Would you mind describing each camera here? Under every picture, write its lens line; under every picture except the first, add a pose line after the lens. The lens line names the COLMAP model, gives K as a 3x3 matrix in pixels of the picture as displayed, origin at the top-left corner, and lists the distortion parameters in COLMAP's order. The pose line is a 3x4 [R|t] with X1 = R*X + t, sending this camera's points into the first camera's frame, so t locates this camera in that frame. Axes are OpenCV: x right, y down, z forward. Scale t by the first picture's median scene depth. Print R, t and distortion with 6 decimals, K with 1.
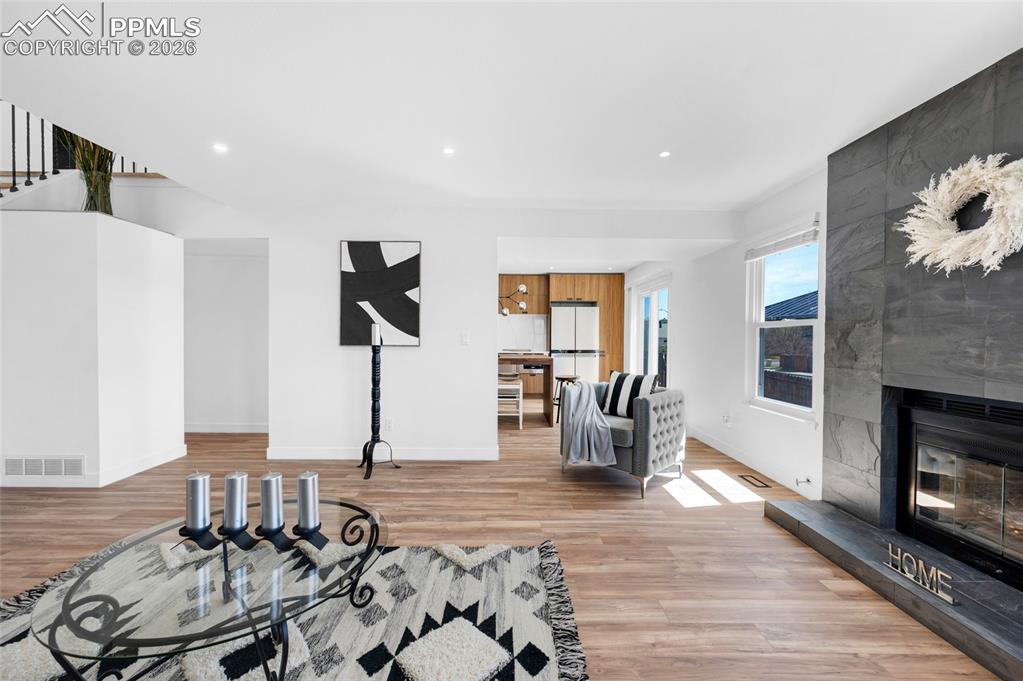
lens RADIAL K [[422.3, 0, 467.3], [0, 422.3, 340.9], [0, 0, 1]] dist [0.002717, 0.000251]
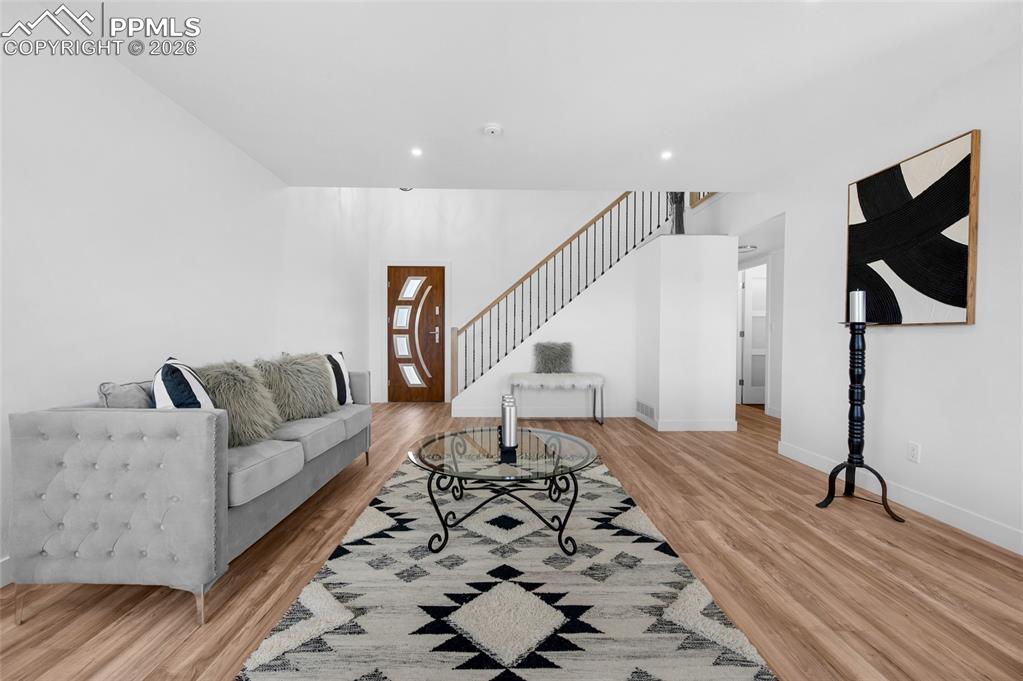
lens RADIAL K [[387.6, 0, 511.5], [0, 387.6, 340.5], [0, 0, 1]] dist [-0.000379, -0.000116]
pose [[0.077584, 0.008798, -0.996947, 0.354057], [-0.019365, 0.999786, 0.007316, 0.043597], [0.996798, 0.018738, 0.077738, 0.387490]]
